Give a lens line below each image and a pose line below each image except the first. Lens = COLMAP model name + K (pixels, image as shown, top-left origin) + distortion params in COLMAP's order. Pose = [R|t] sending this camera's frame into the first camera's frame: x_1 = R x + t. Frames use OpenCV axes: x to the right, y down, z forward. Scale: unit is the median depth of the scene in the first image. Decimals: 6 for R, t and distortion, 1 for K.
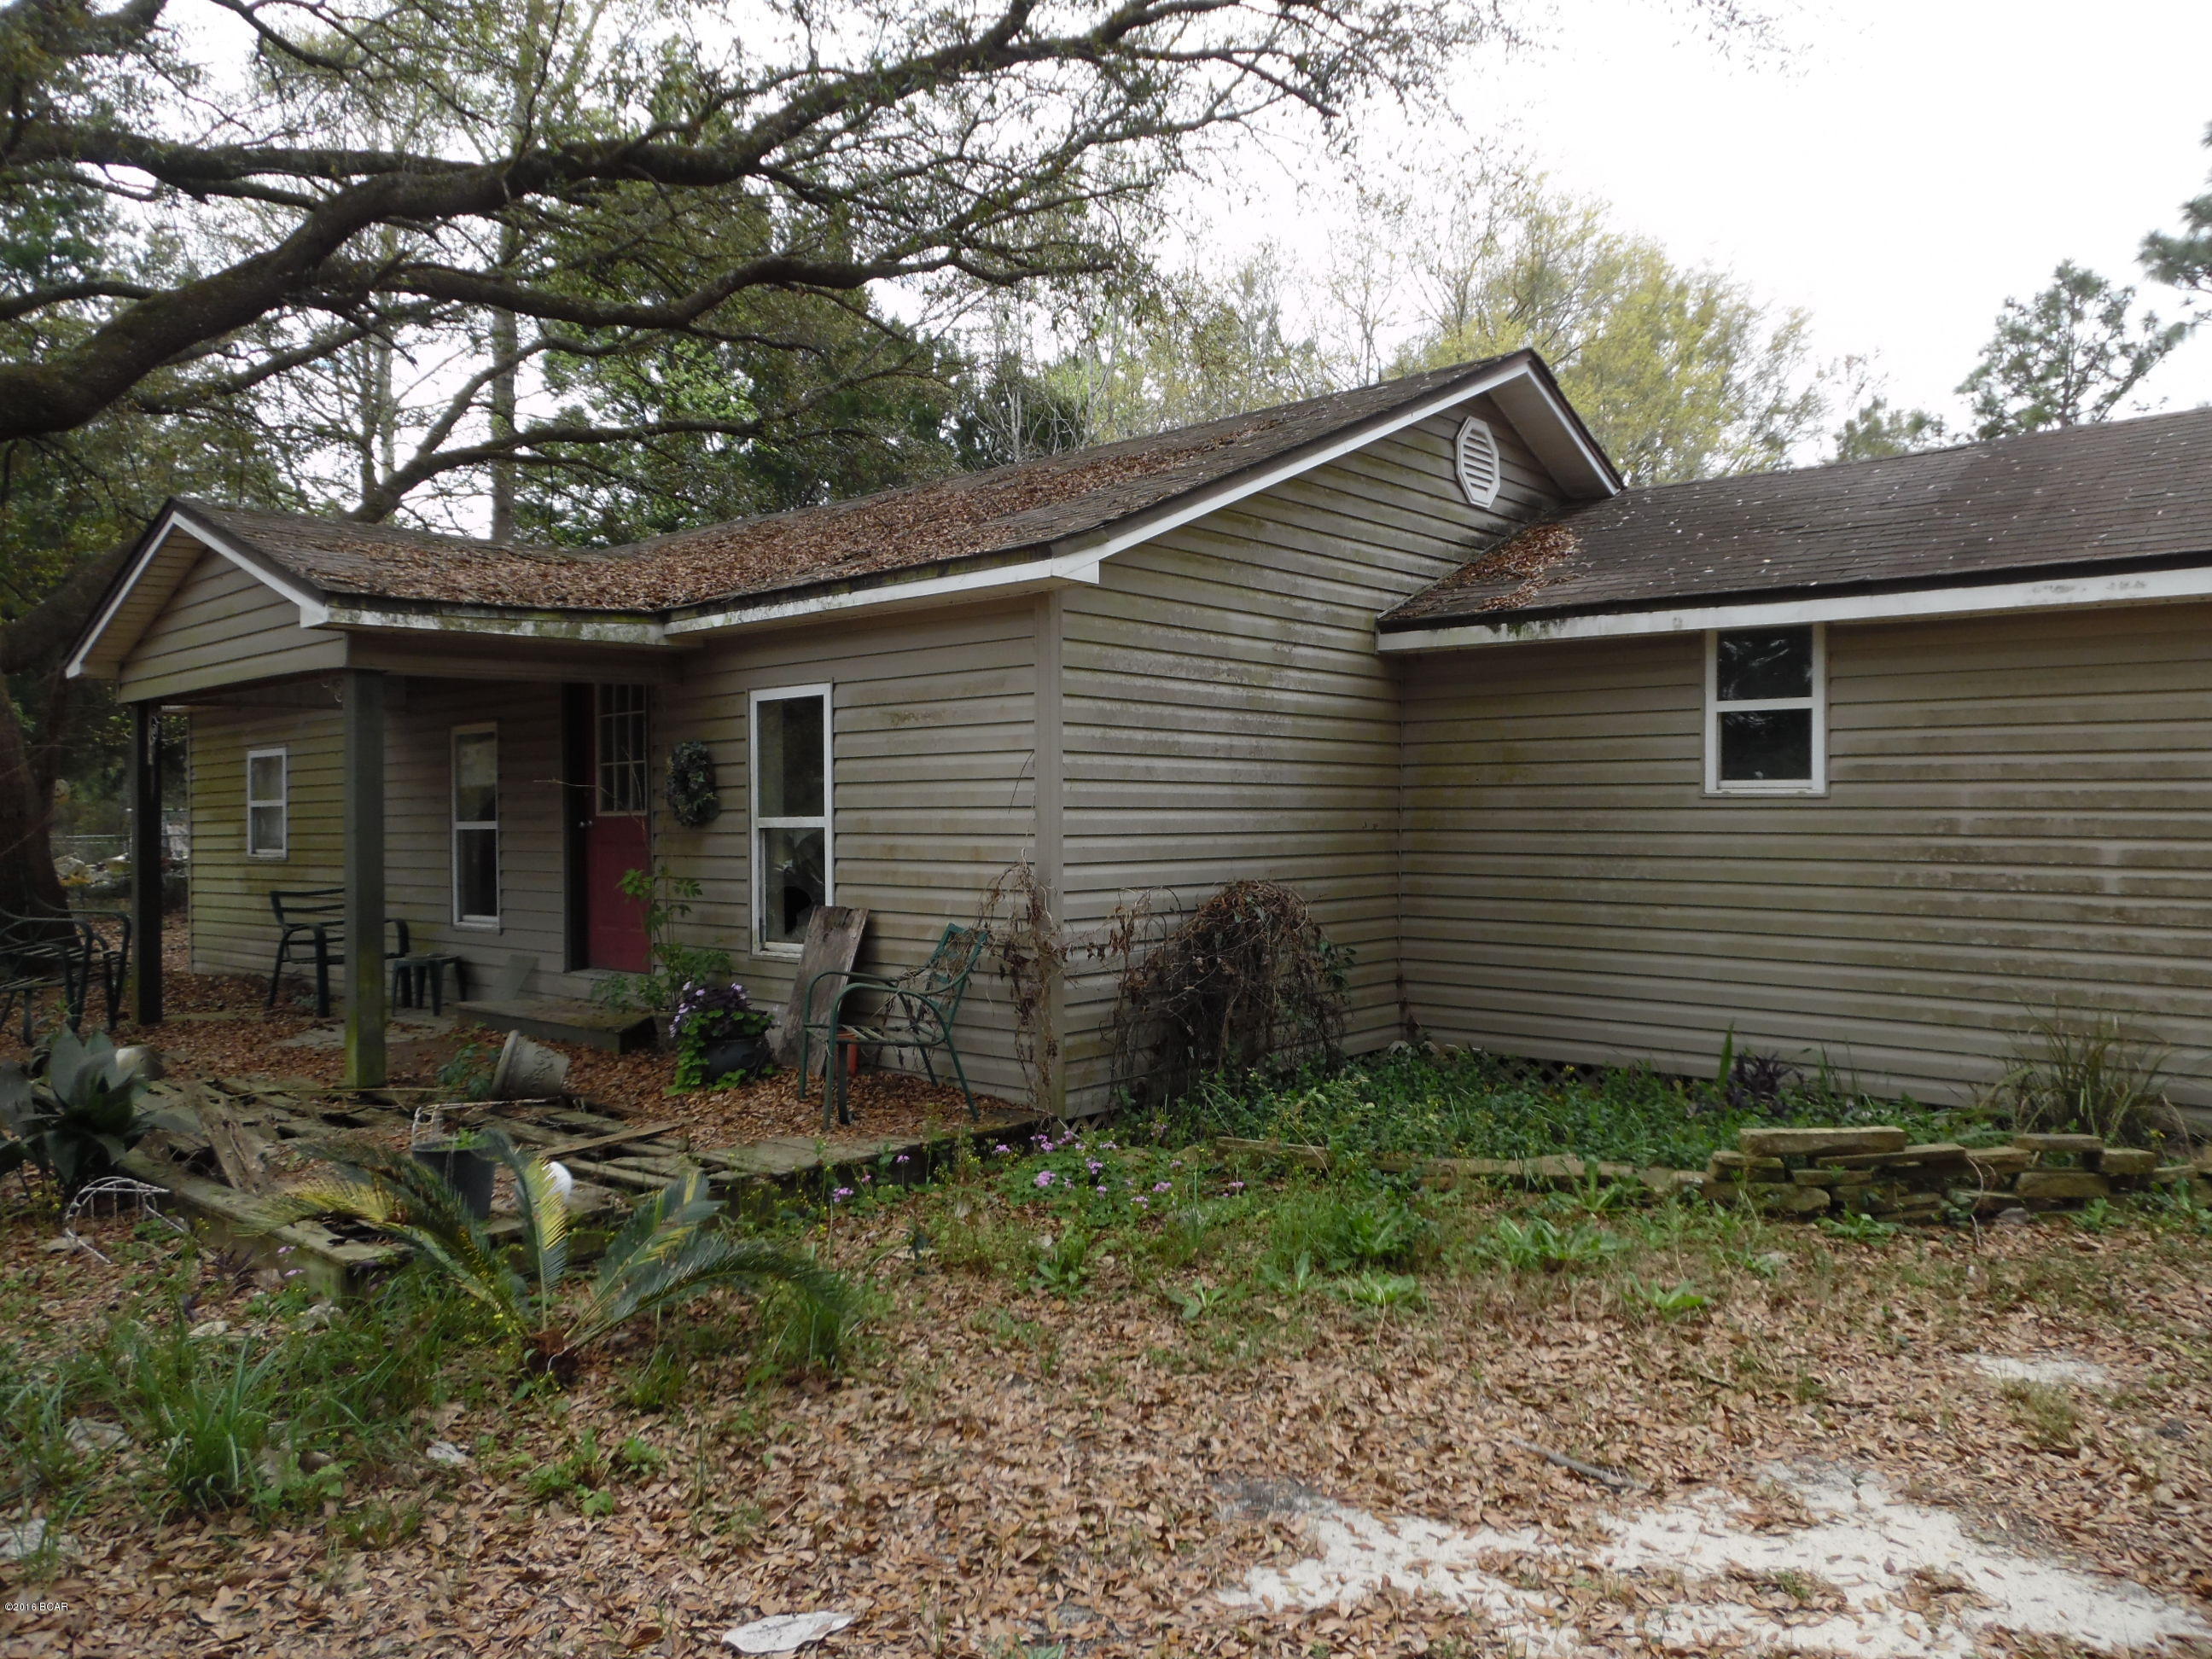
lens RADIAL K [[1545.9, 0, 1105.2], [0, 1545.9, 843.4], [0, 0, 1]] dist [-0.010820, -0.005488]
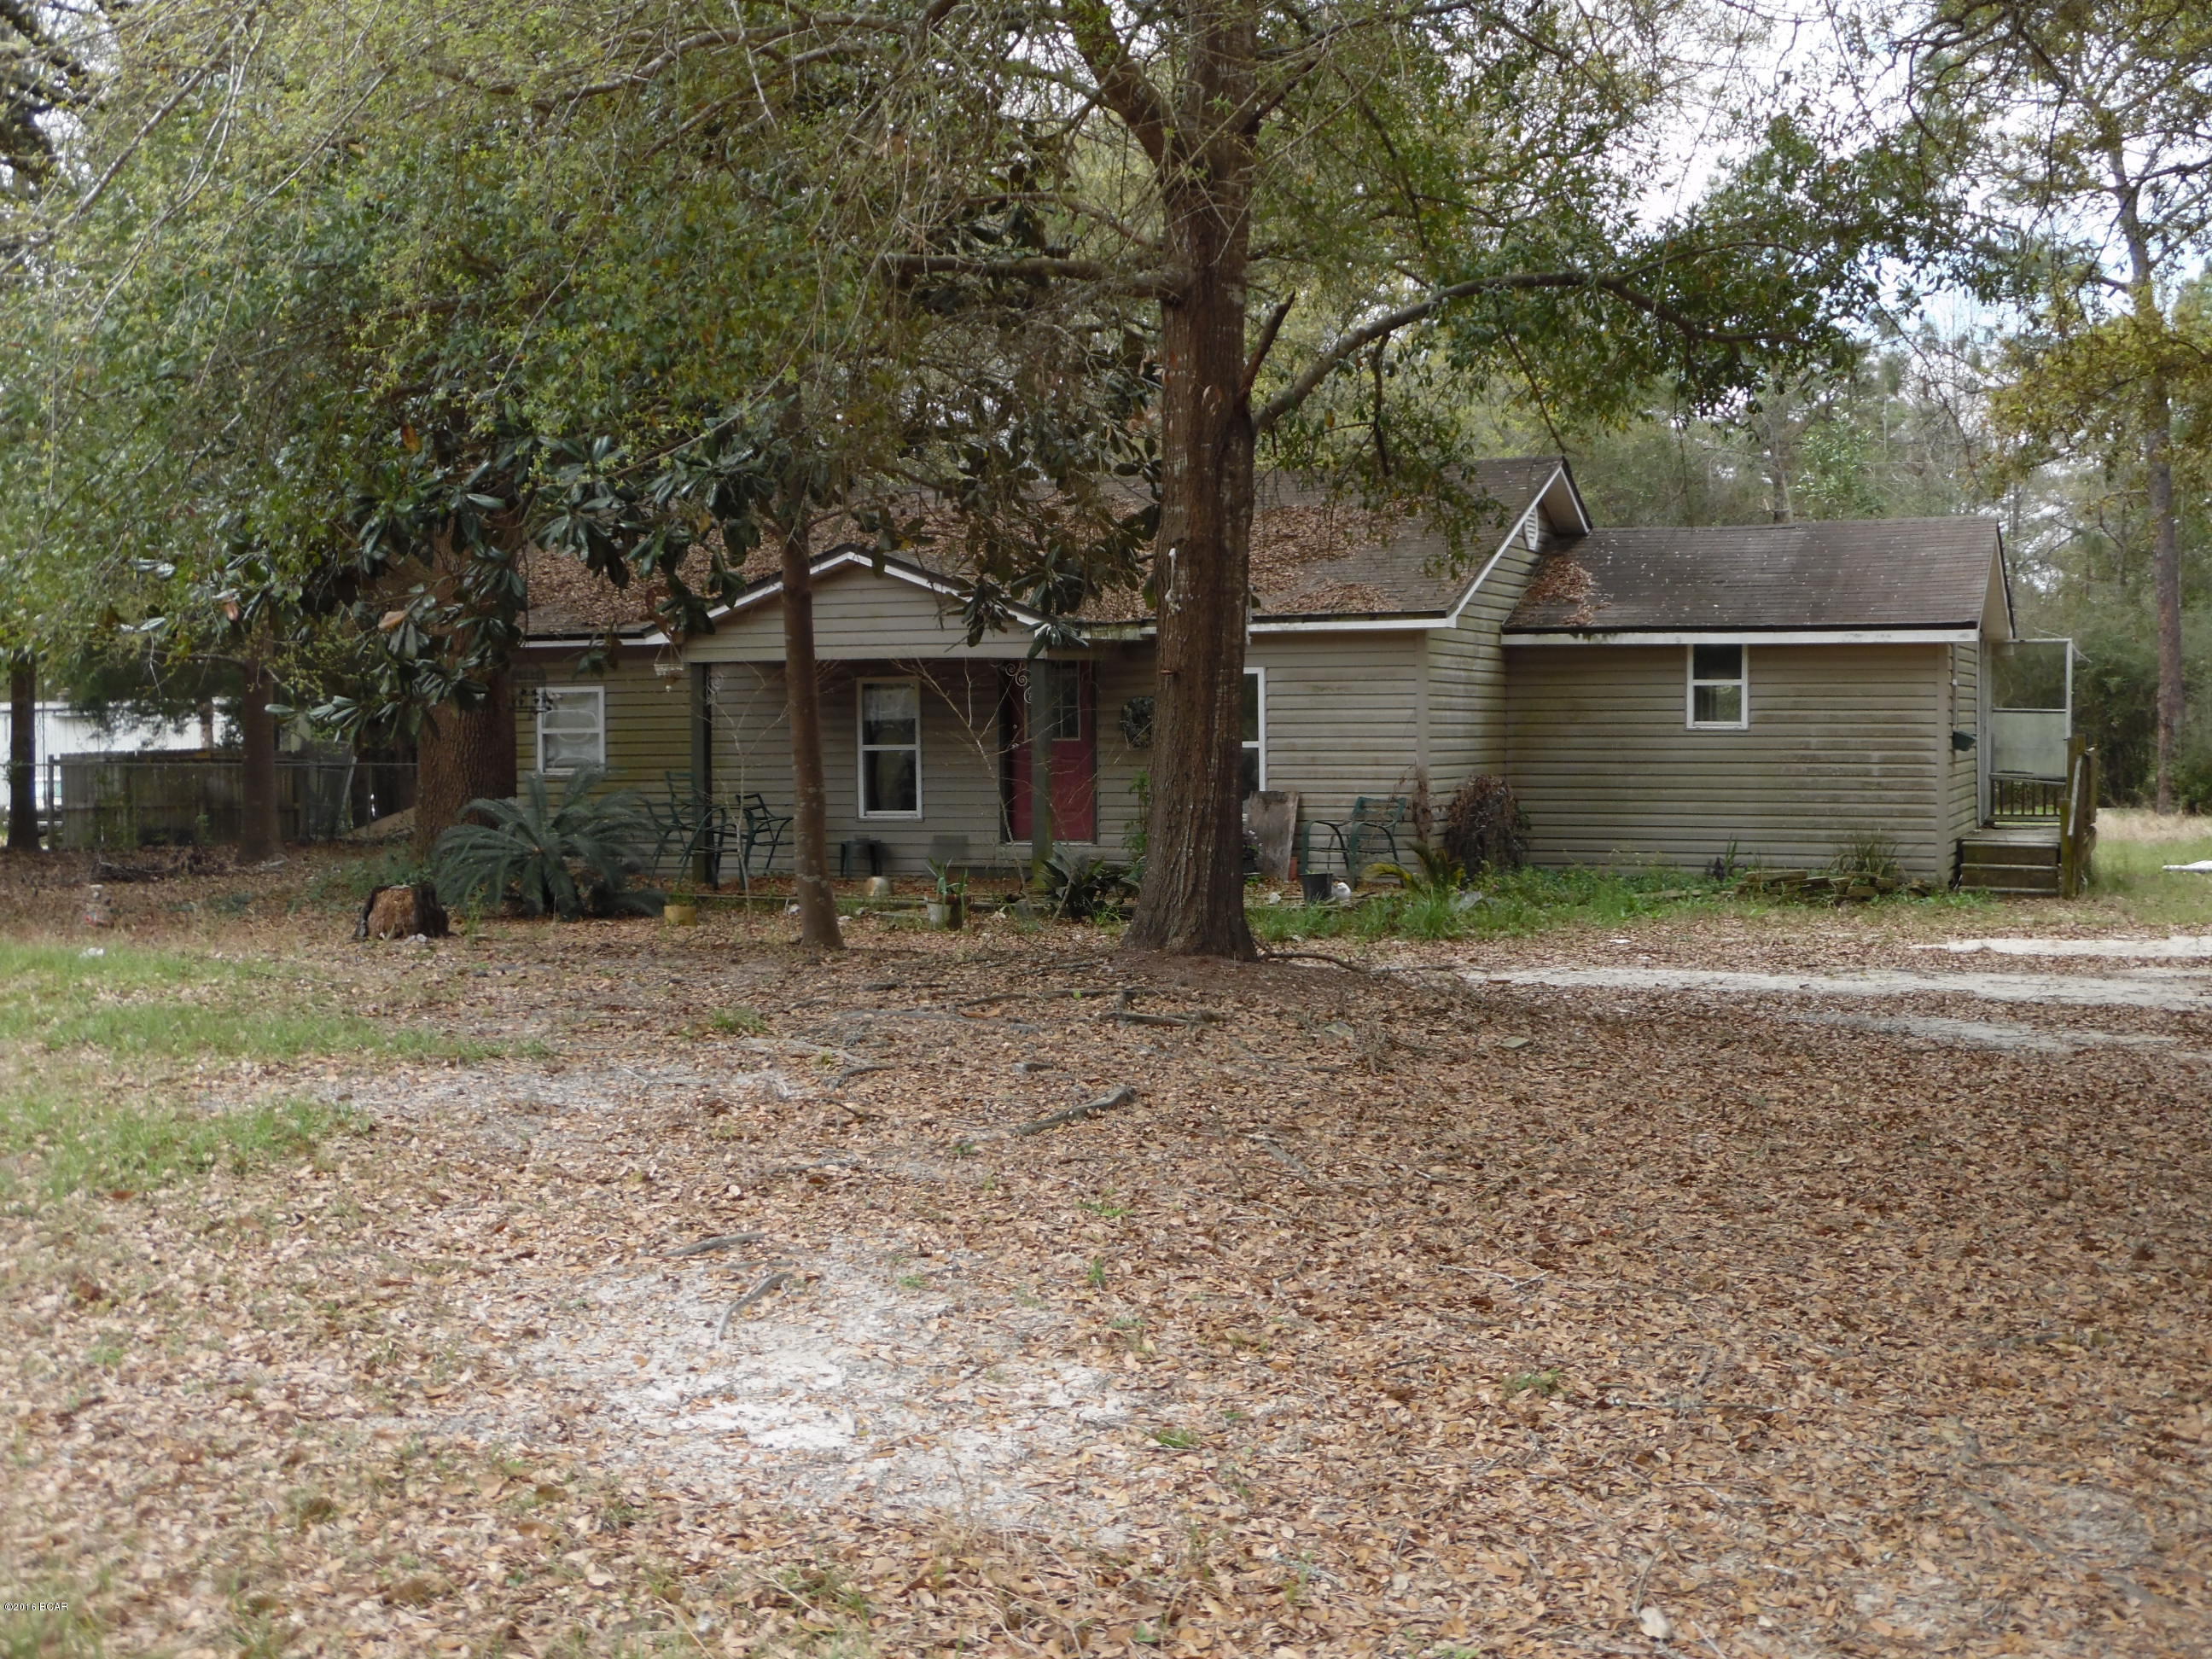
lens RADIAL K [[2775.8, 0, 1105.6], [0, 2775.8, 825.8], [0, 0, 1]] dist [0.010134, 0.000000]
pose [[0.942385, -0.011937, 0.334318, -1.437271], [0.006583, 0.999831, 0.017141, 0.024725], [-0.334466, -0.013953, 0.942304, -1.995099]]
